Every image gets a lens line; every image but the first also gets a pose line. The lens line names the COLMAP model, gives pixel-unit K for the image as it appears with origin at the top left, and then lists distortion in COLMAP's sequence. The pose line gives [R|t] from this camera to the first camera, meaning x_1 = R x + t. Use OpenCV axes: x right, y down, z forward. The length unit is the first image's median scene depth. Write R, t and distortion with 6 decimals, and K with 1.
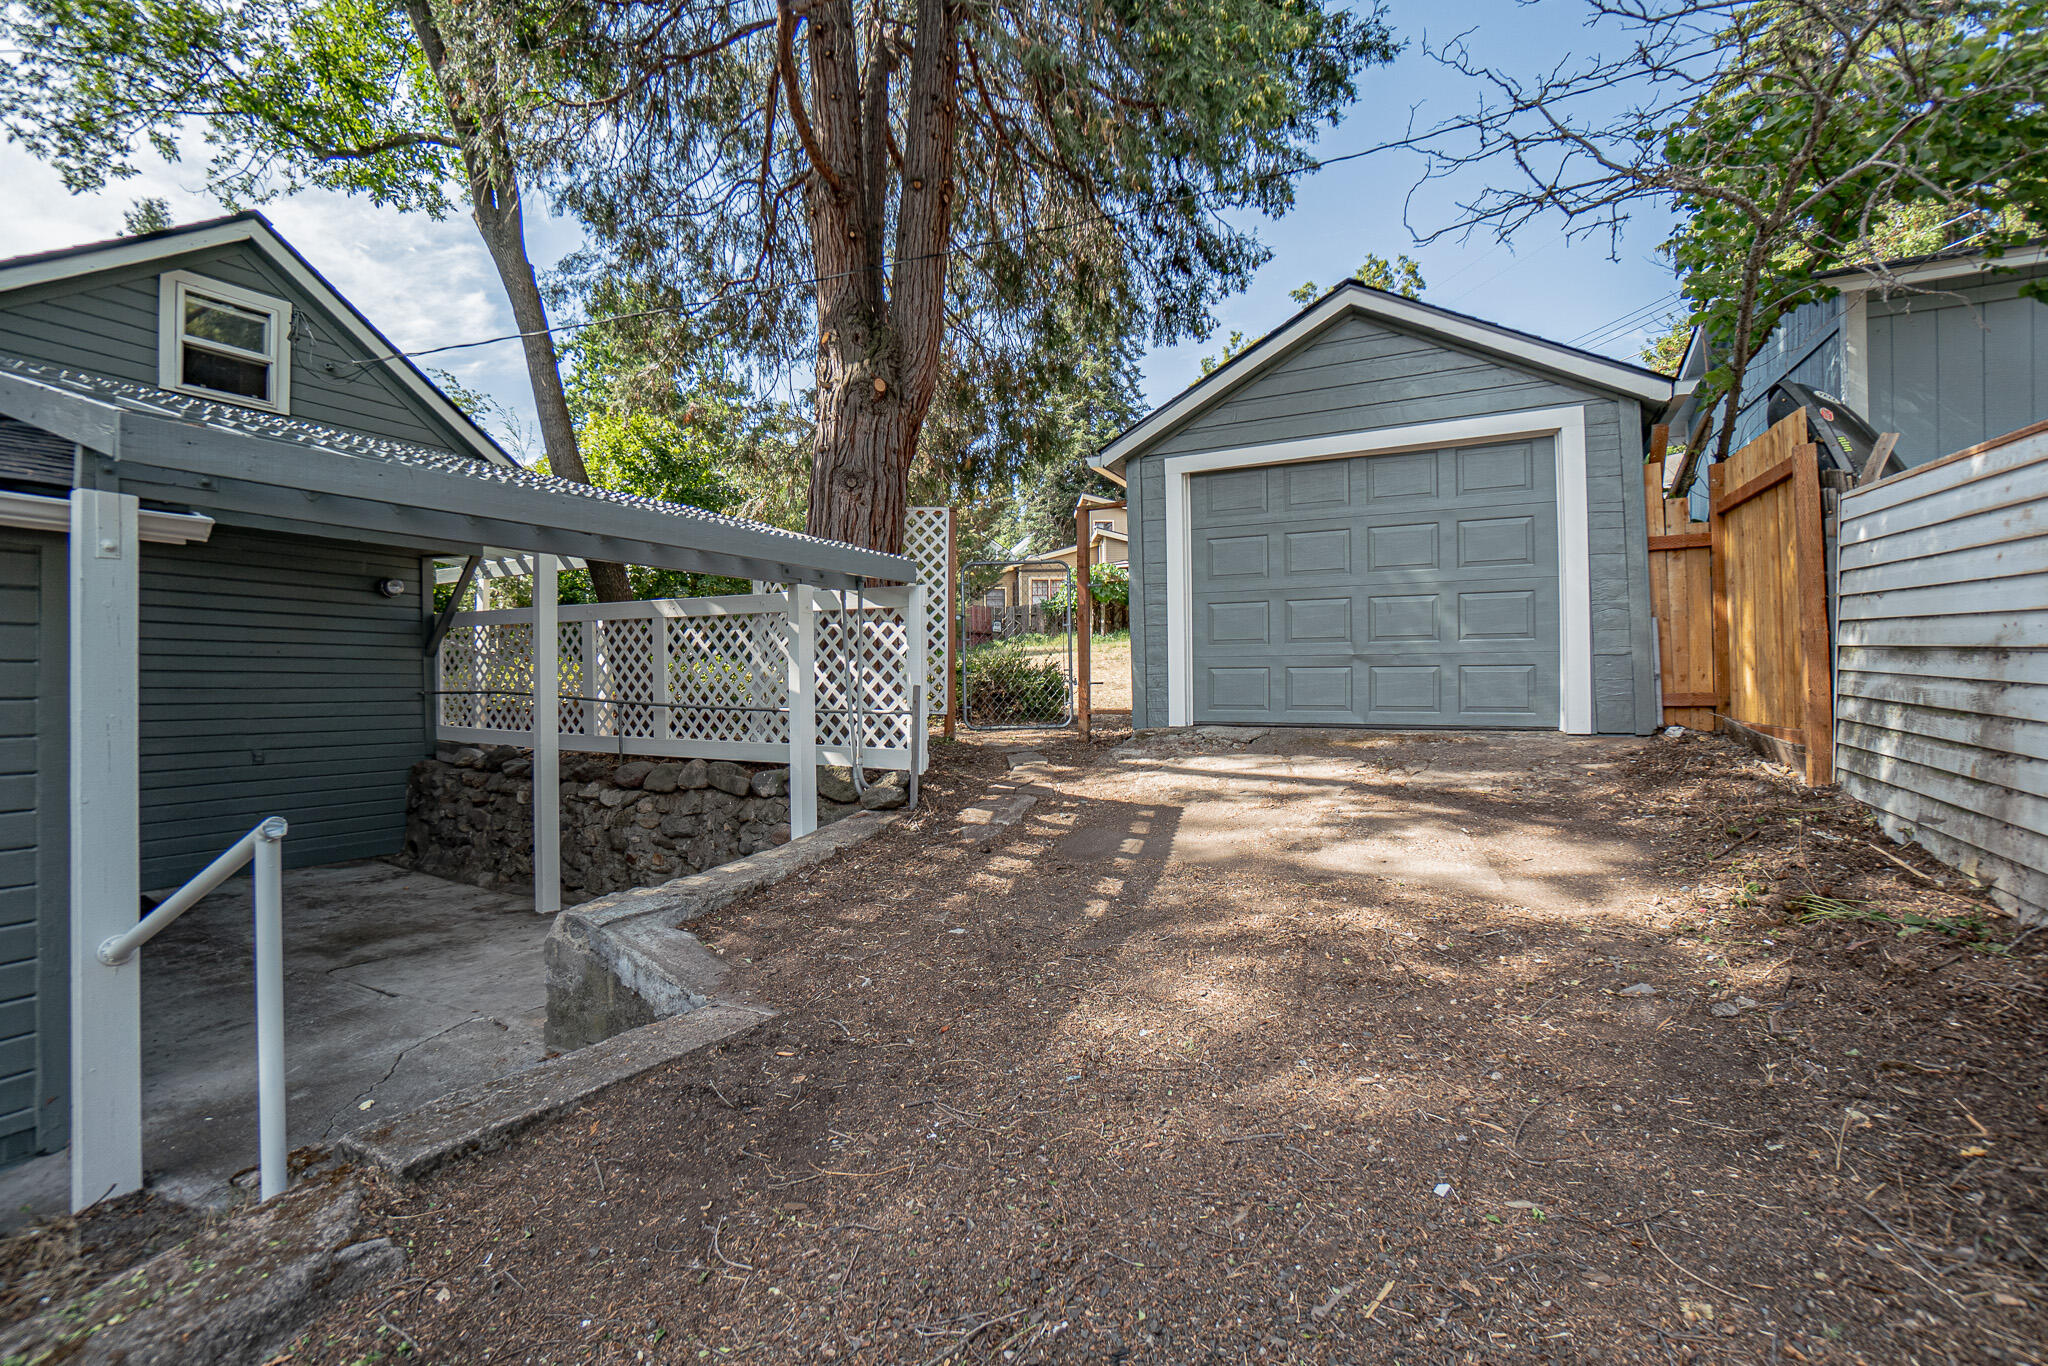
lens RADIAL K [[924.7, 0, 1024.0], [0, 924.7, 683.0], [0, 0, 1]] dist [-0.060120, 0.017382]
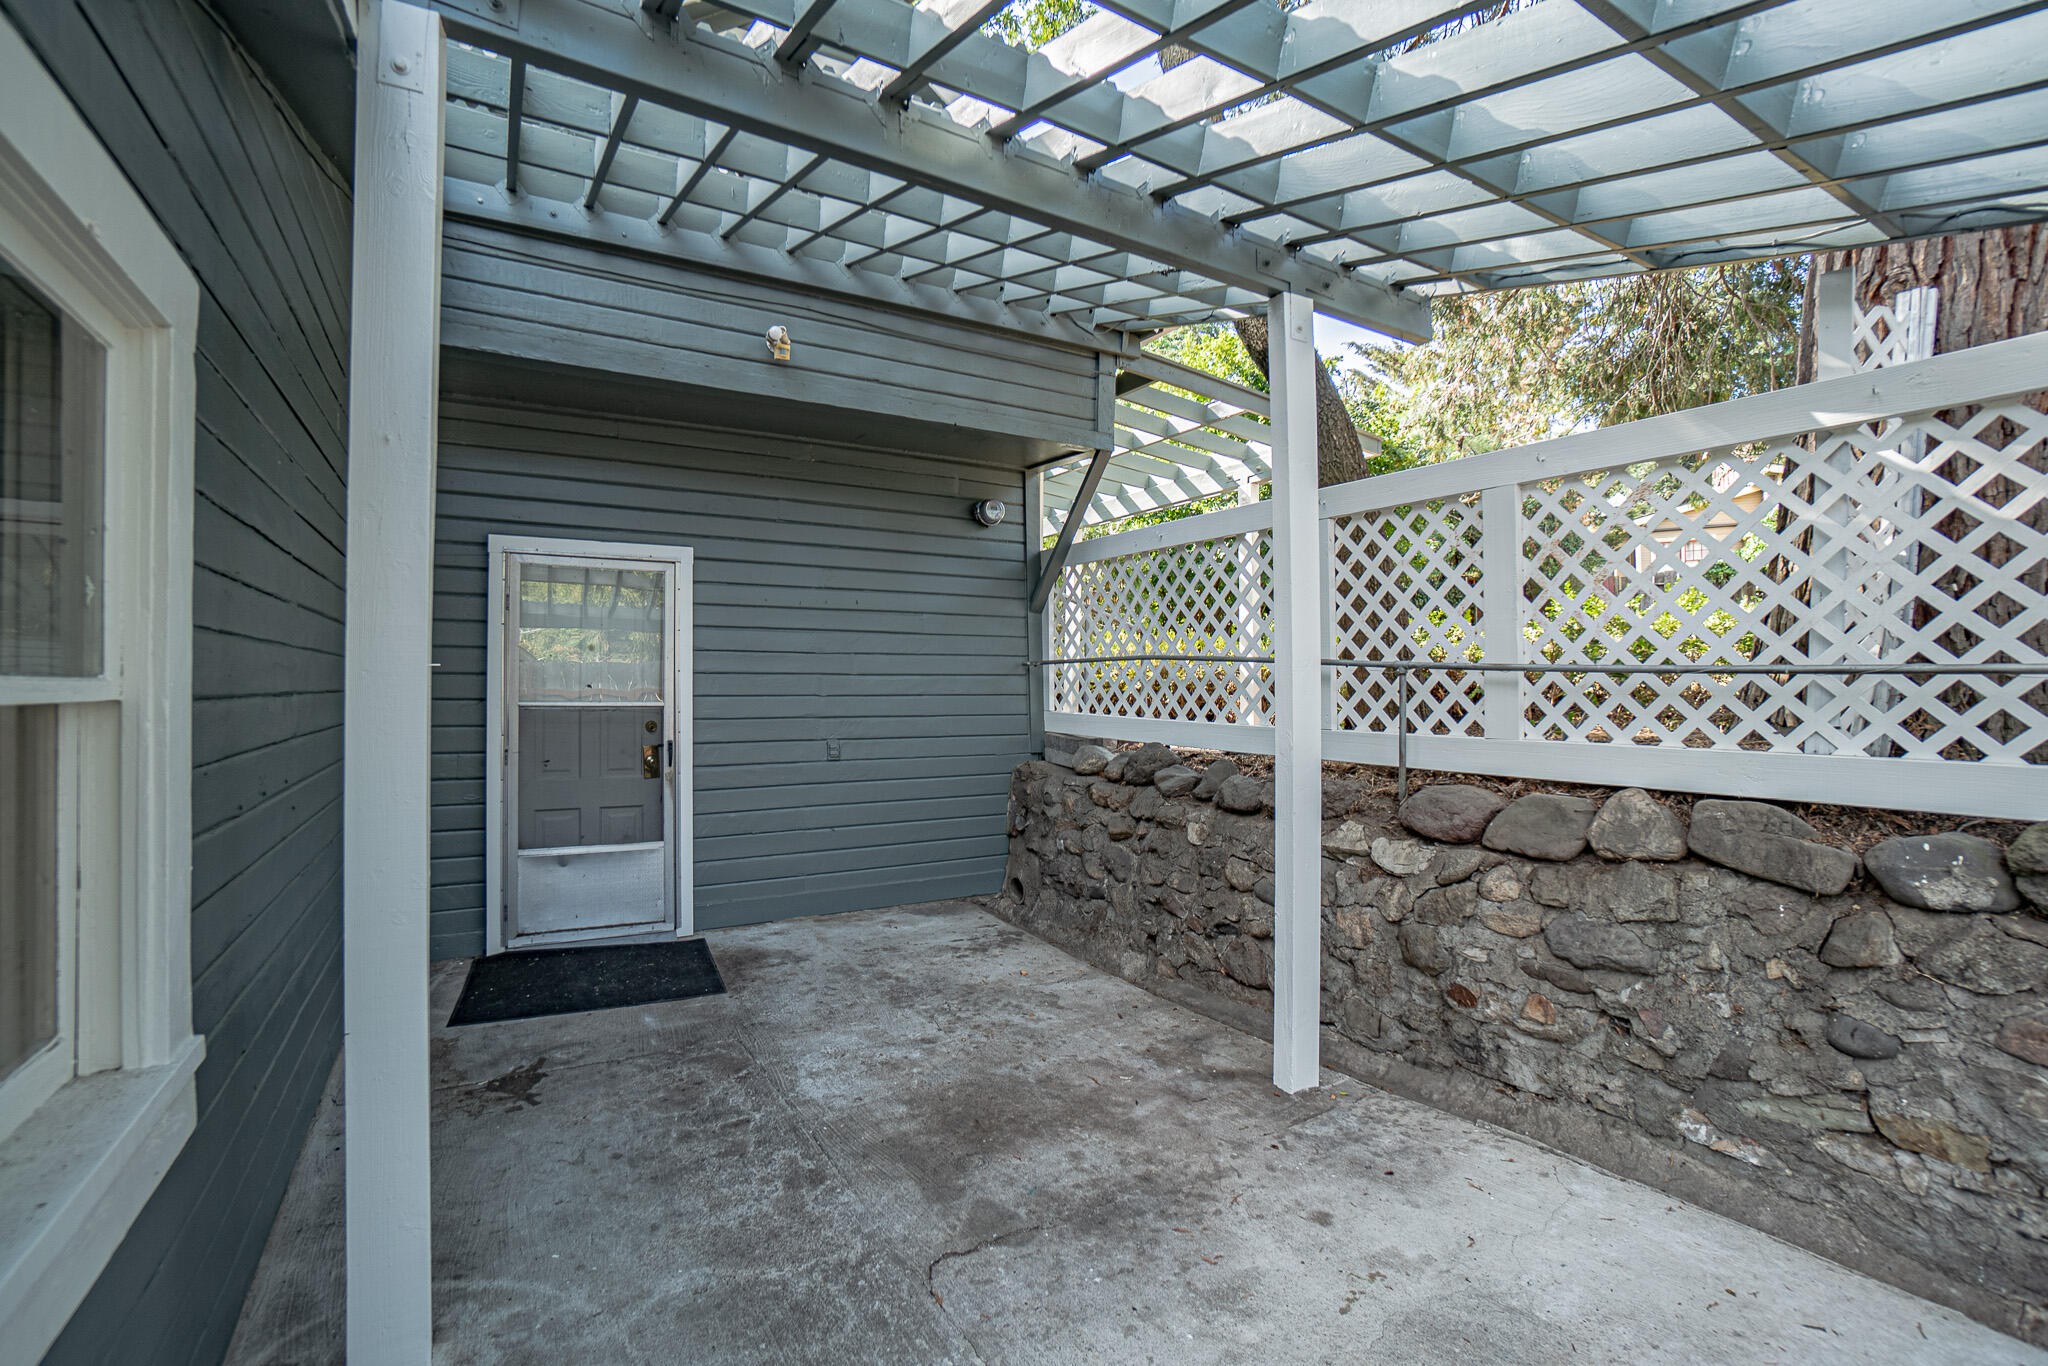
lens RADIAL K [[924.7, 0, 1024.0], [0, 924.7, 683.0], [0, 0, 1]] dist [-0.060120, 0.017382]
pose [[0.864322, -0.000026, -0.502939, -0.364570], [-0.000066, 1.000000, -0.000166, 0.030509], [0.502939, 0.000177, 0.864322, 0.451200]]
